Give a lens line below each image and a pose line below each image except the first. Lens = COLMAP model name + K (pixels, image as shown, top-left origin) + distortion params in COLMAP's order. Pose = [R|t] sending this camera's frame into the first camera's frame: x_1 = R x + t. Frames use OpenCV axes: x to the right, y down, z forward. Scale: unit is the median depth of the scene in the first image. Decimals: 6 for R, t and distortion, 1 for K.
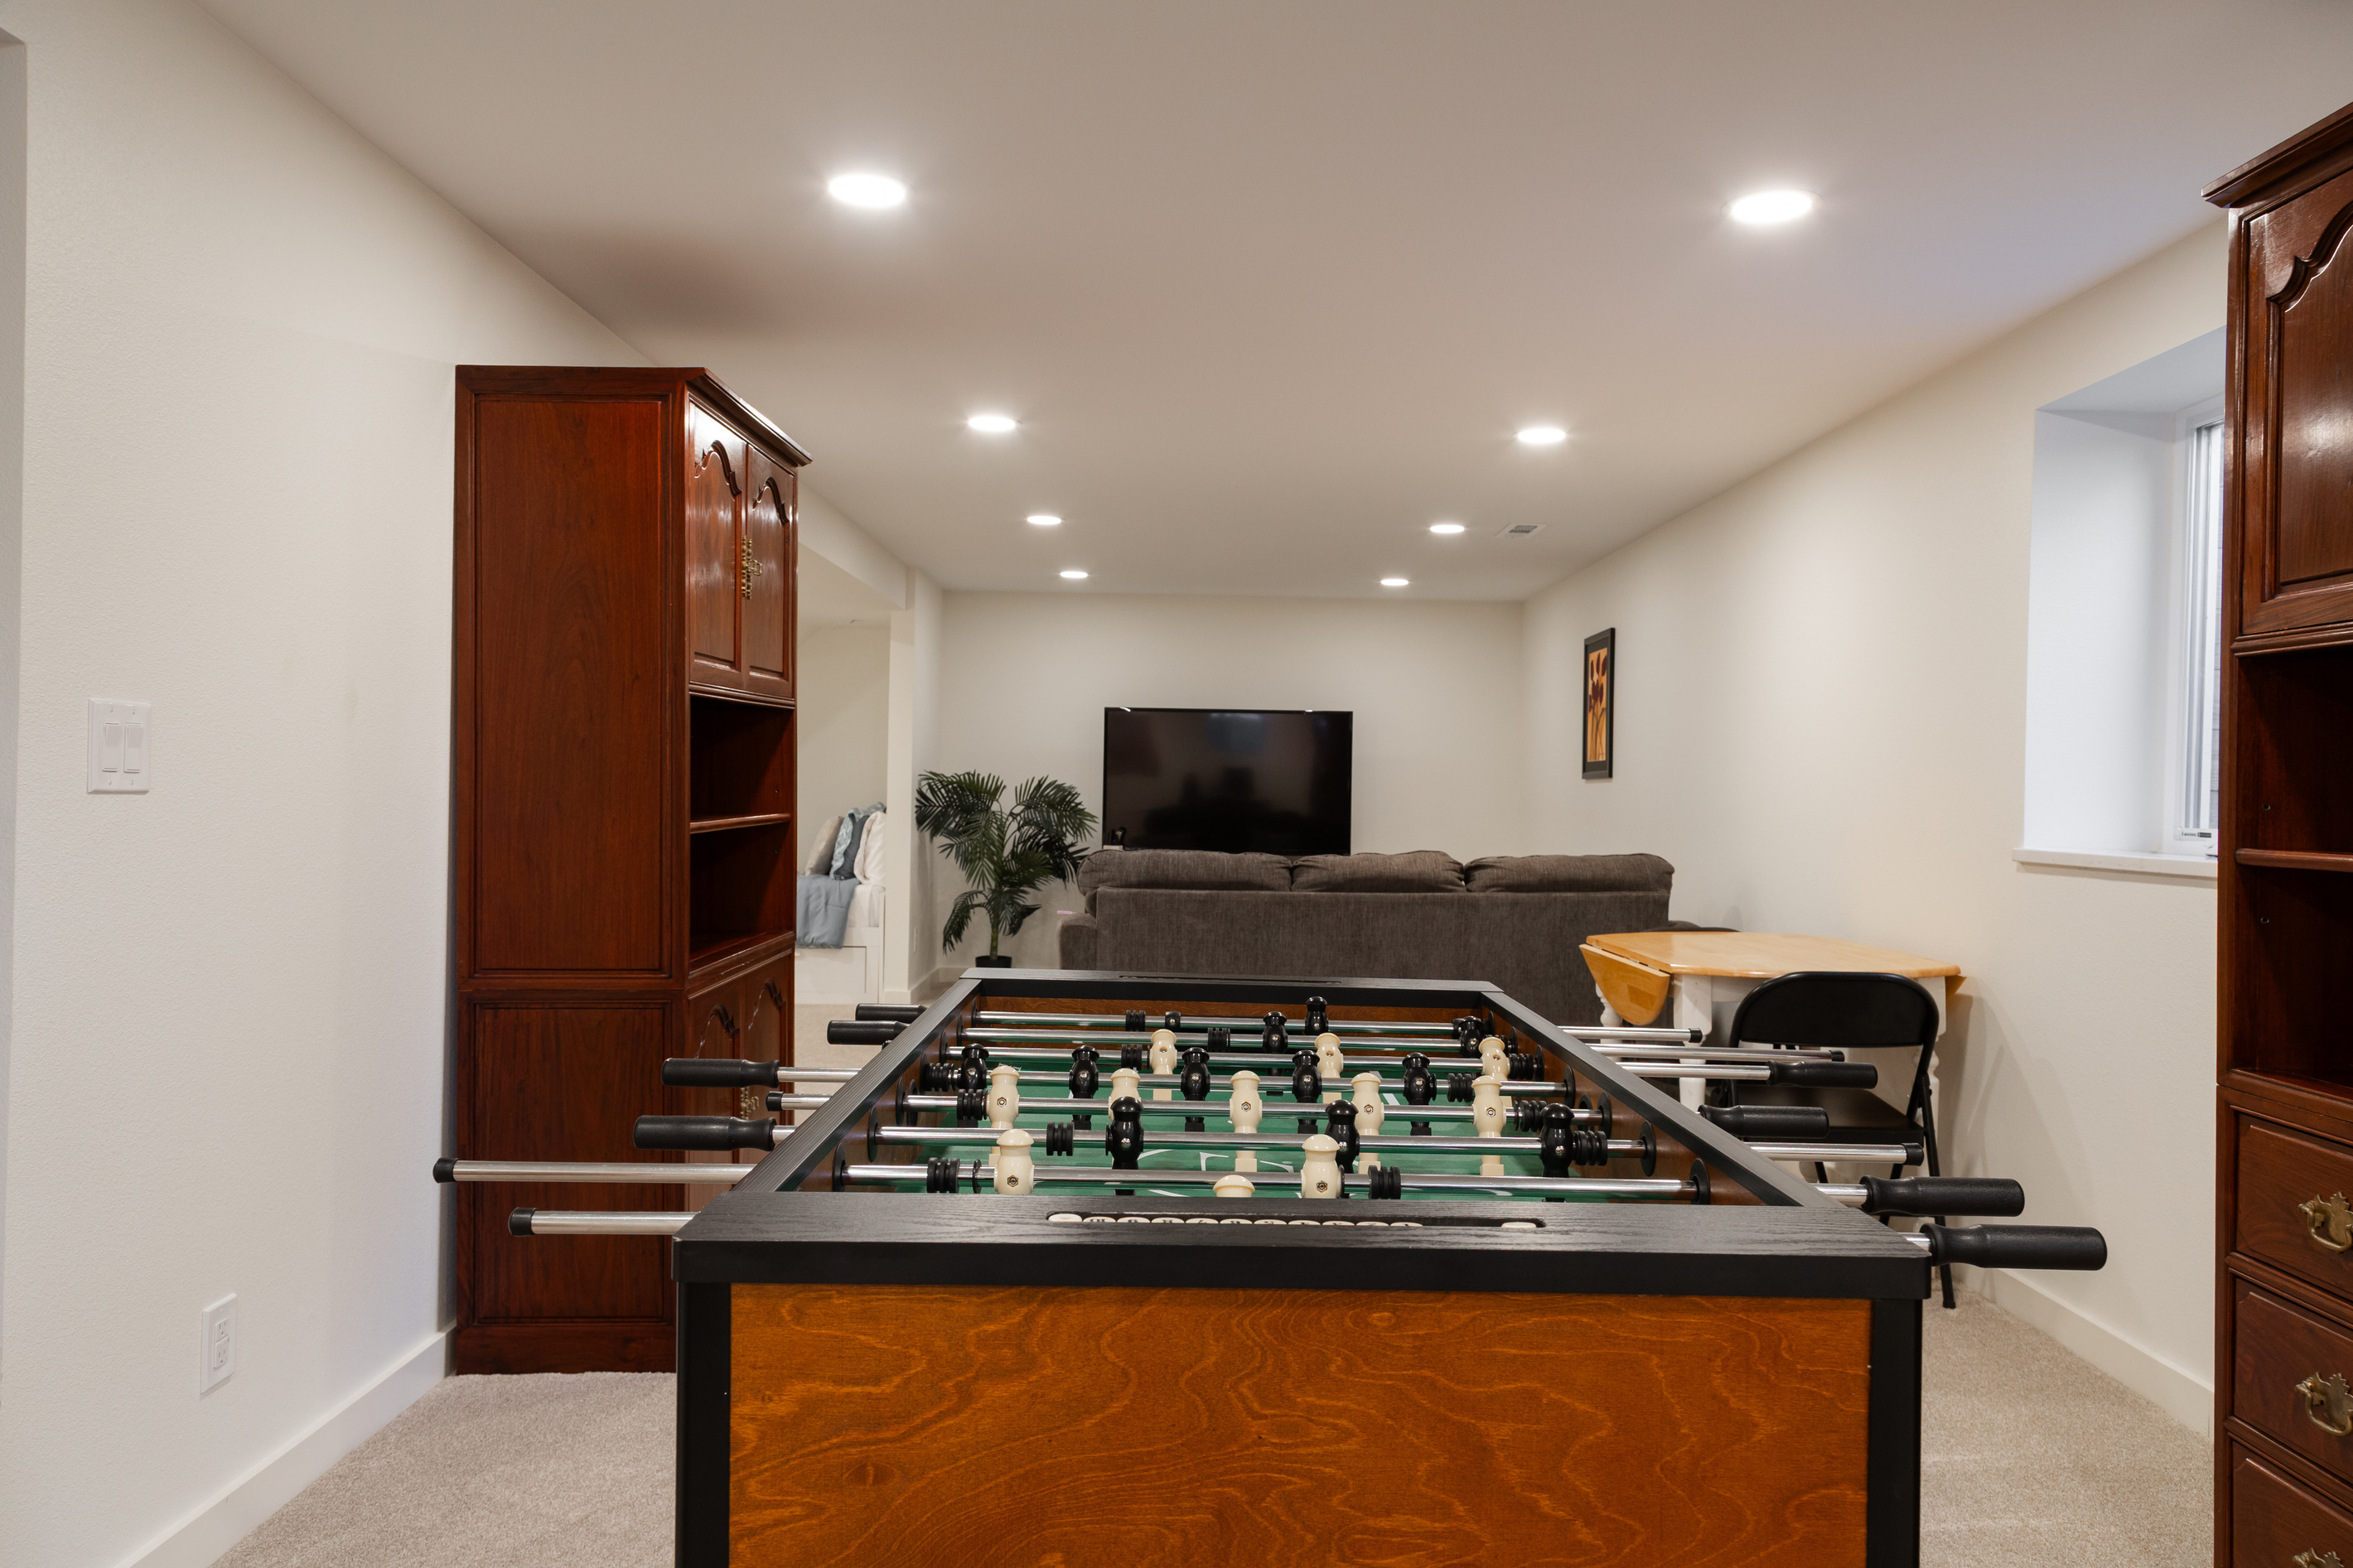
lens RADIAL K [[1625.9, 0, 1197.6], [0, 1625.9, 778.3], [0, 0, 1]] dist [0.020983, -0.002200]
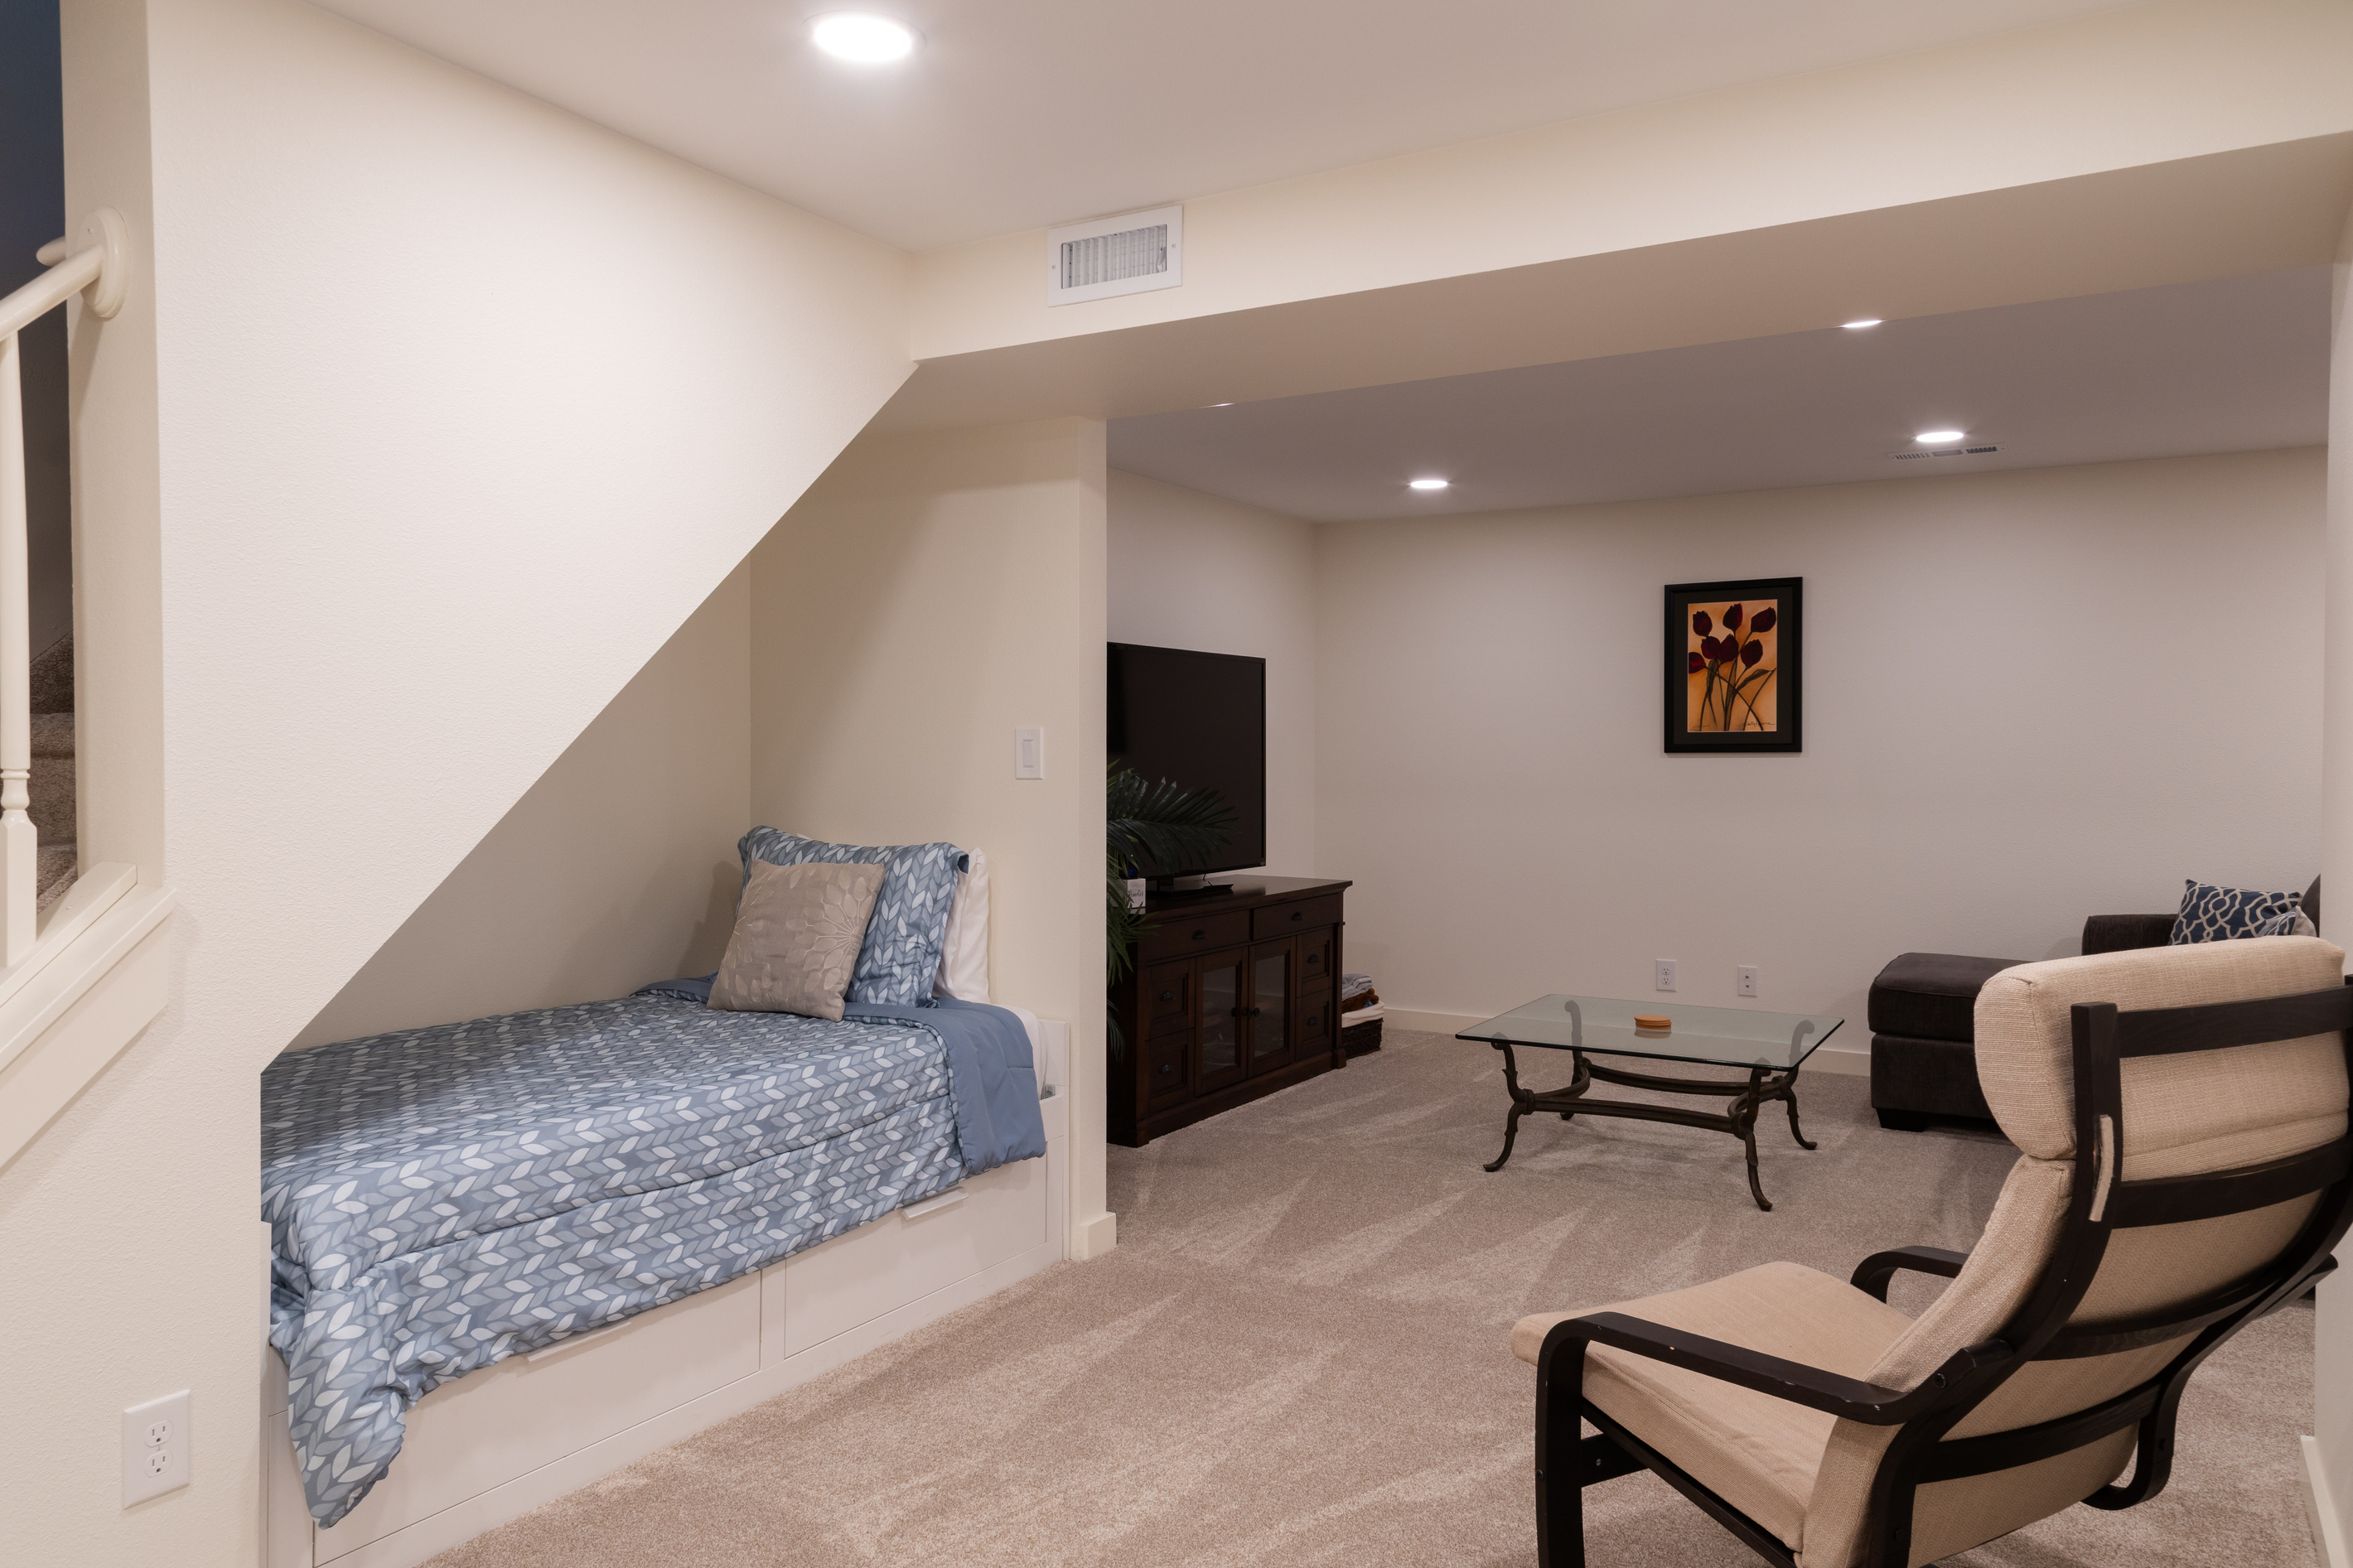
lens RADIAL K [[1625.9, 0, 1197.6], [0, 1625.9, 778.3], [0, 0, 1]] dist [0.020983, -0.002200]
pose [[0.506142, -0.030863, 0.861898, -0.577130], [0.005365, 0.999453, 0.032638, -0.014477], [-0.862433, -0.011895, 0.506031, 0.728939]]
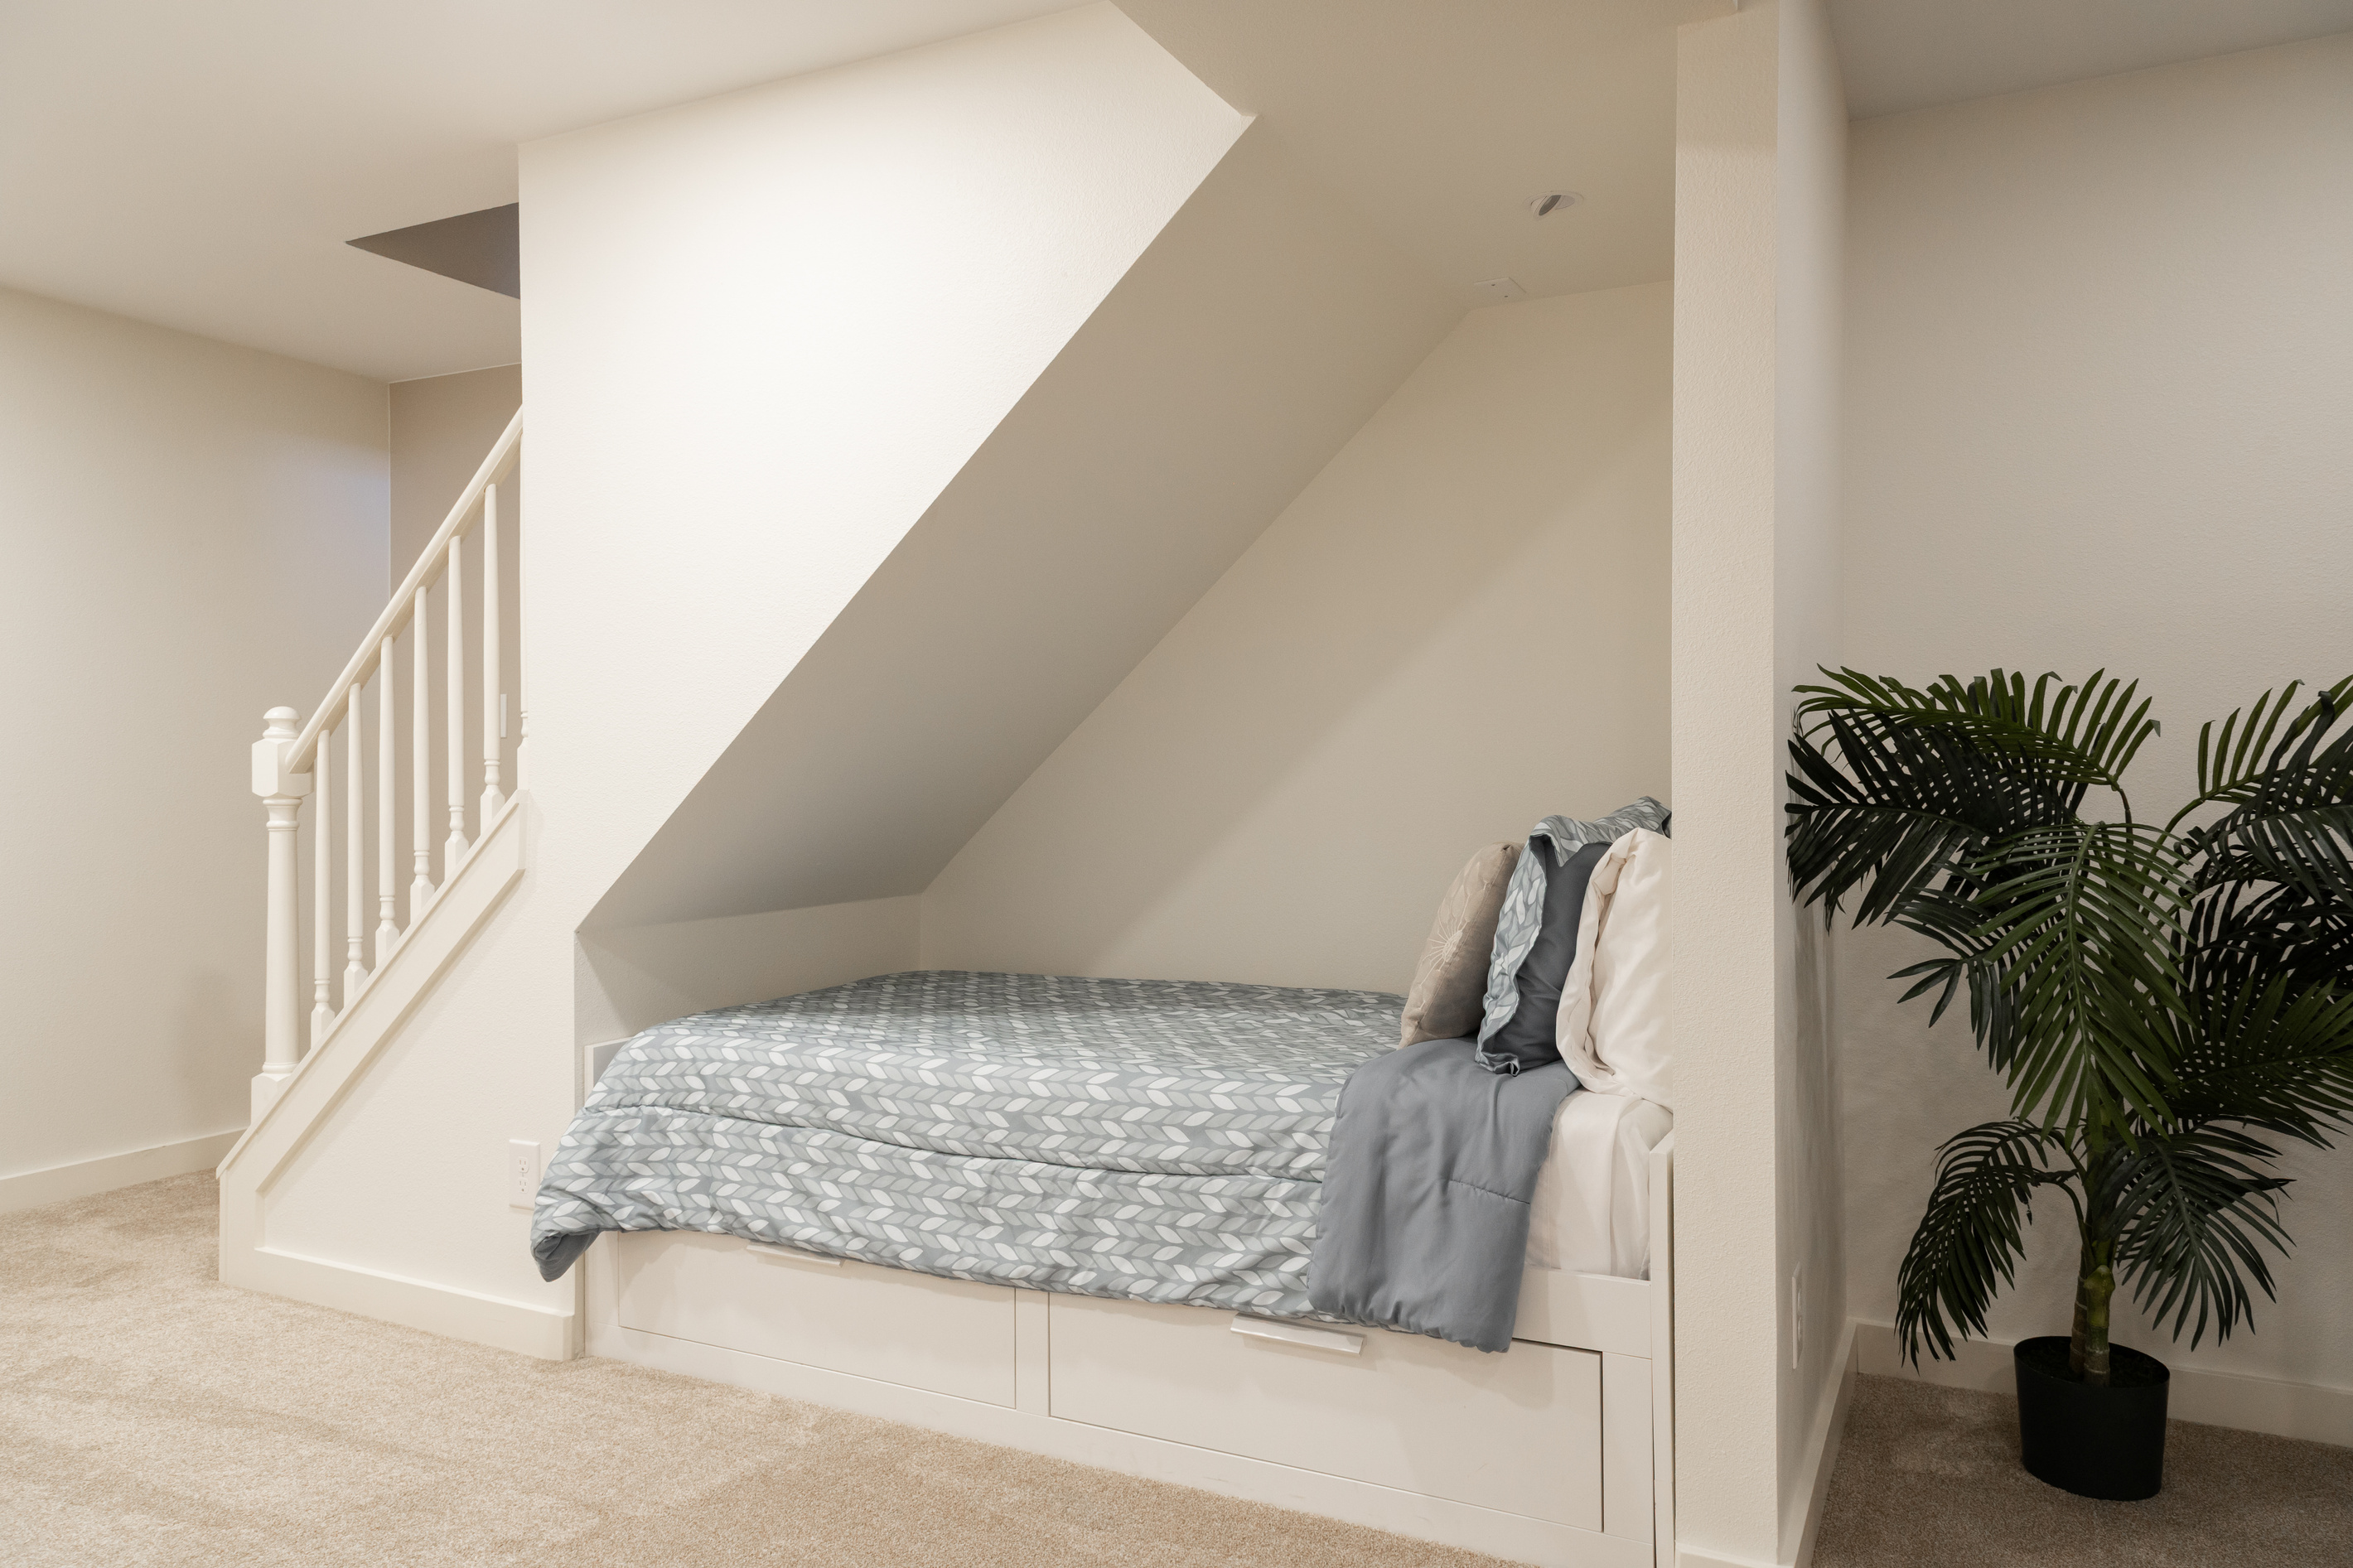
lens RADIAL K [[1625.9, 0, 1197.6], [0, 1625.9, 778.3], [0, 0, 1]] dist [0.020983, -0.002200]
pose [[0.889070, -0.020307, -0.457320, -0.139573], [0.018498, 0.999793, -0.008434, 0.013109], [0.457397, -0.000961, 0.889262, 0.737533]]
